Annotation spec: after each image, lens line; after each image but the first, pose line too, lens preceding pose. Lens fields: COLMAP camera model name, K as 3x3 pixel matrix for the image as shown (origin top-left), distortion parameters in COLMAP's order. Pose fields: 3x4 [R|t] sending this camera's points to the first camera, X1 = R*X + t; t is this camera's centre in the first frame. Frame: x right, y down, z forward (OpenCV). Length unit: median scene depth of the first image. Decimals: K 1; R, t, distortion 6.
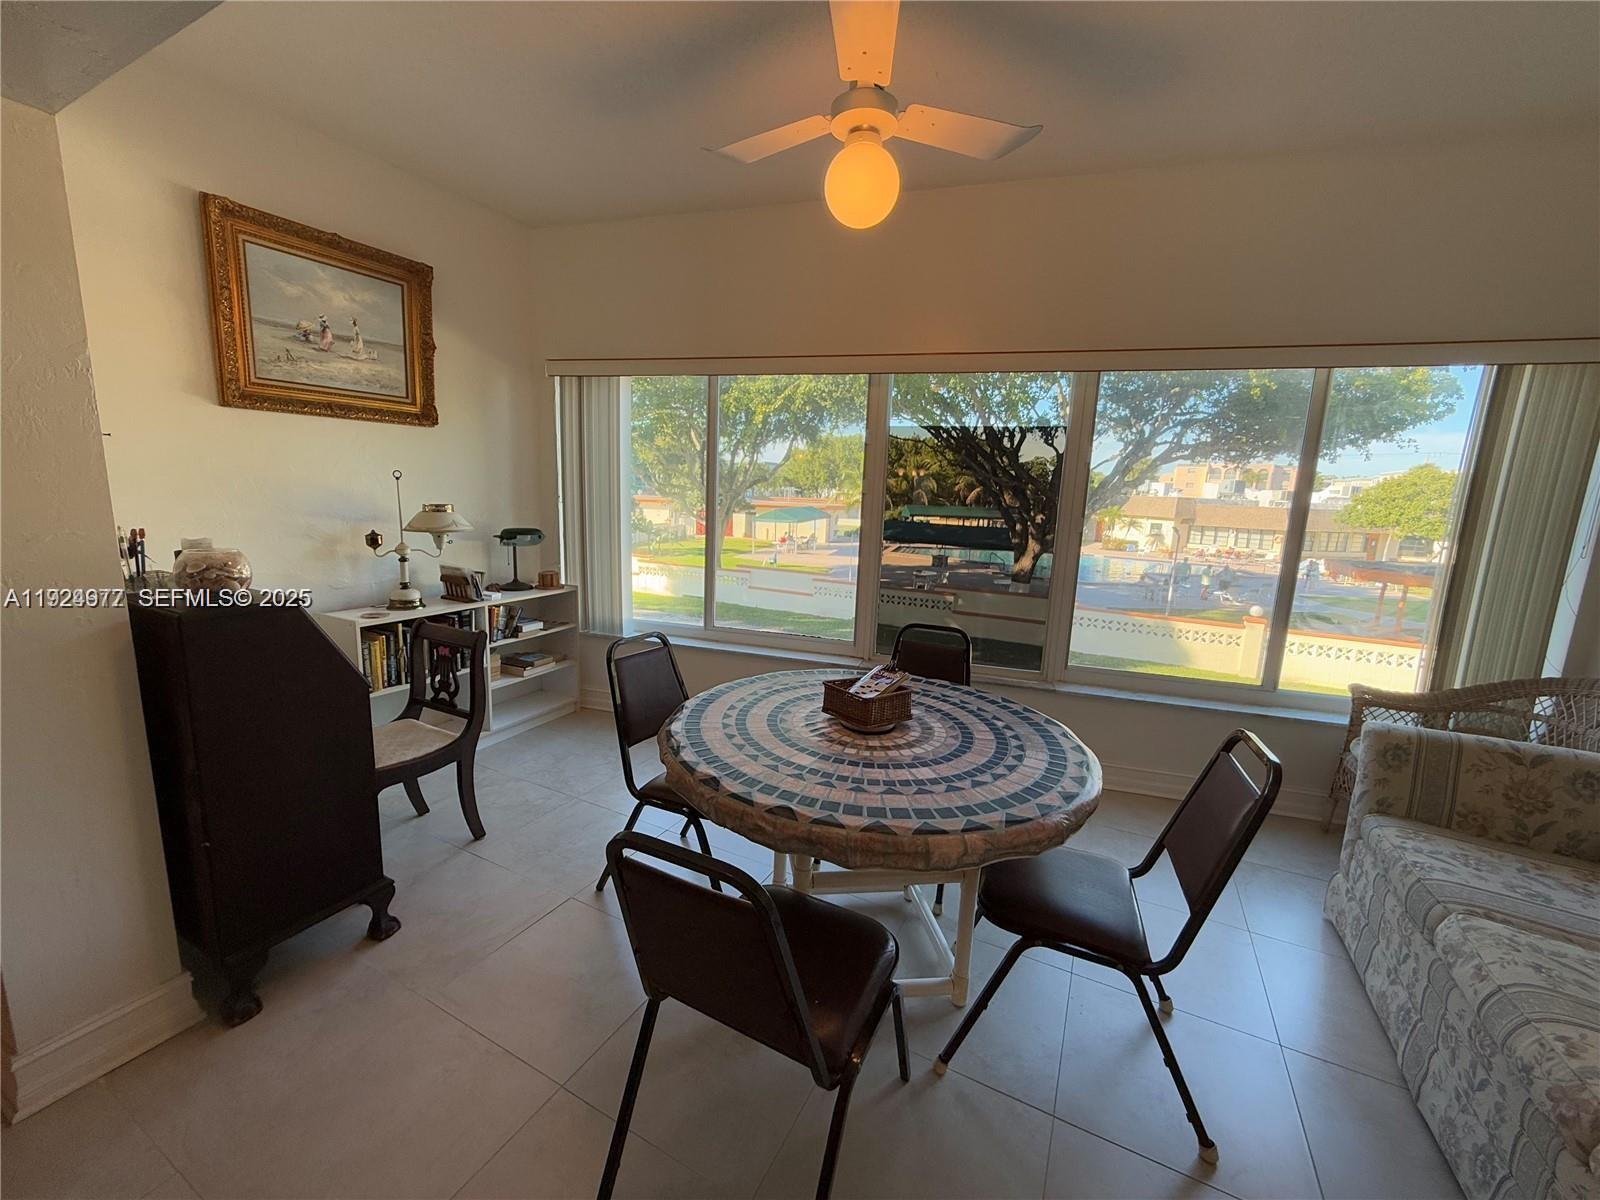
lens RADIAL K [[639.0, 0, 793.3], [0, 639.0, 596.4], [0, 0, 1]] dist [-0.000742, 0.000361]
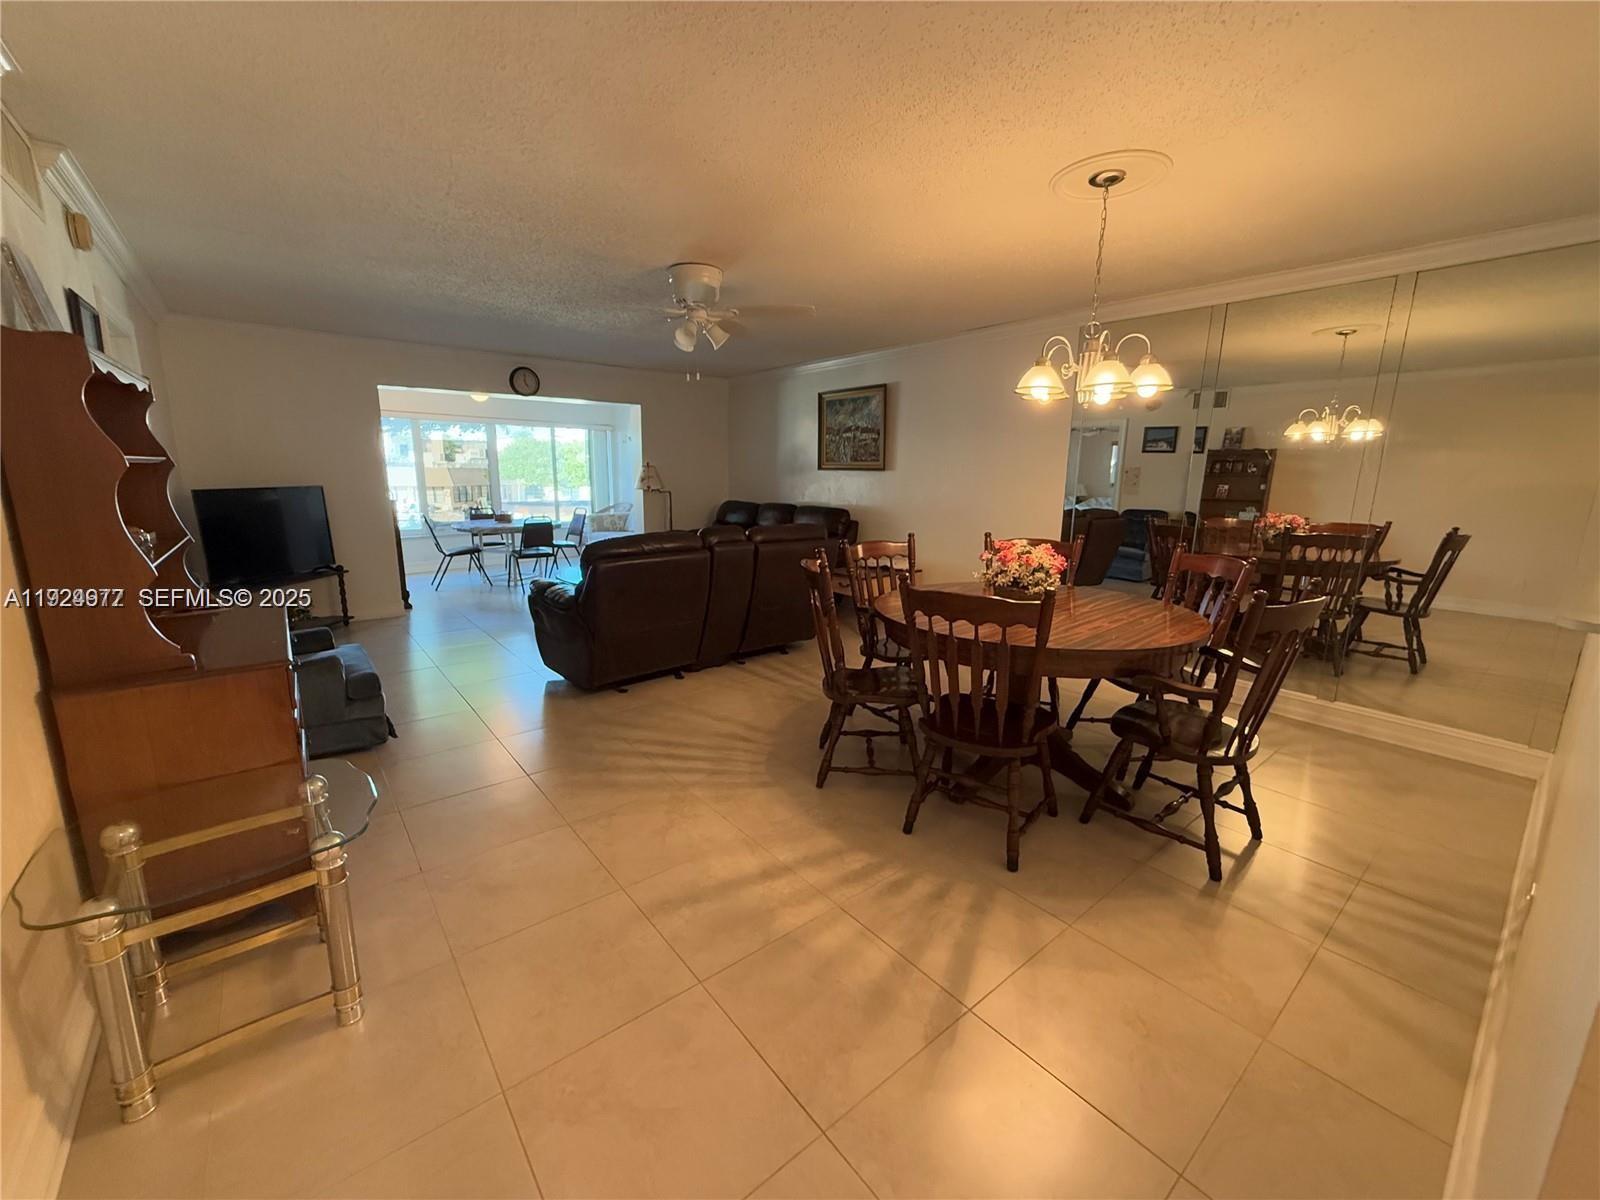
lens RADIAL K [[639.0, 0, 793.3], [0, 639.0, 596.4], [0, 0, 1]] dist [-0.000742, 0.000361]
pose [[0.394319, -0.212411, 0.894088, -1.493279], [0.160102, 0.973921, 0.160767, 0.150231], [-0.904920, 0.079751, 0.418043, -1.218485]]
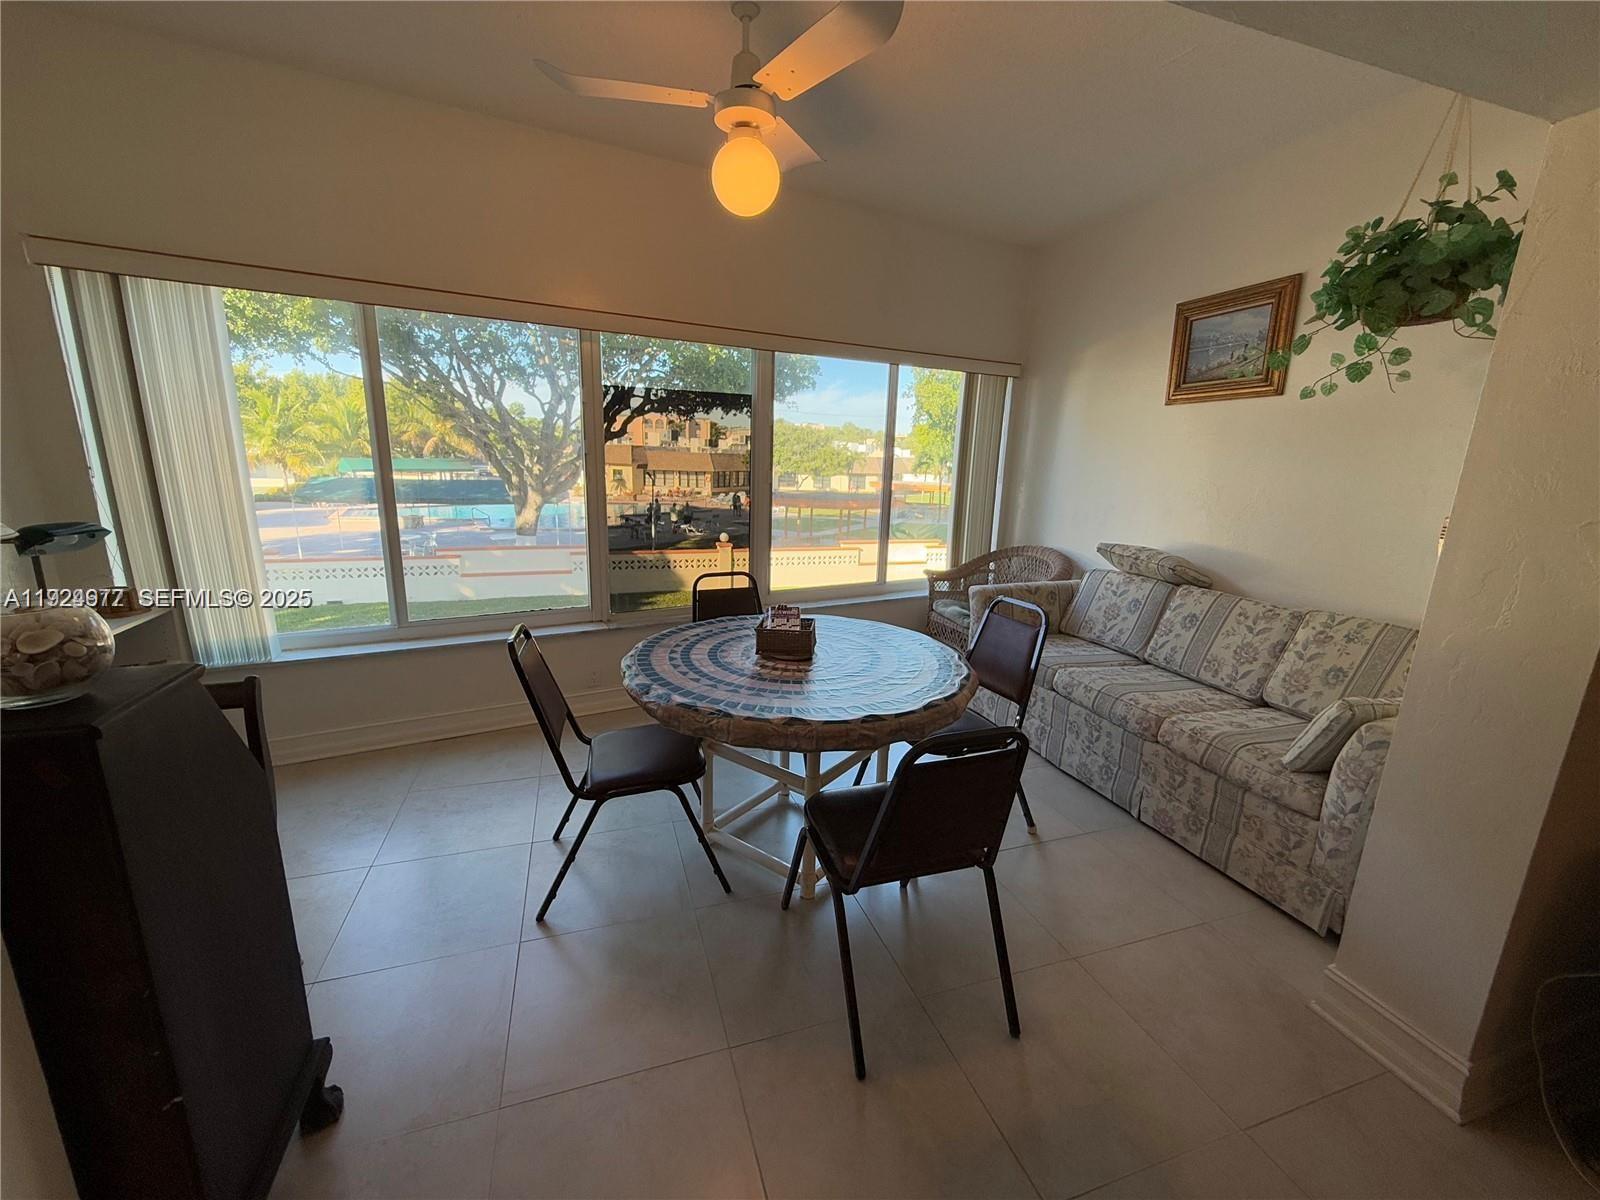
lens RADIAL K [[639.0, 0, 793.3], [0, 639.0, 596.4], [0, 0, 1]] dist [-0.000742, 0.000361]
pose [[0.697638, -0.175575, 0.694604, -0.340169], [0.121225, 0.984456, 0.127087, -0.029162], [-0.706121, -0.004457, 0.708078, 0.074277]]
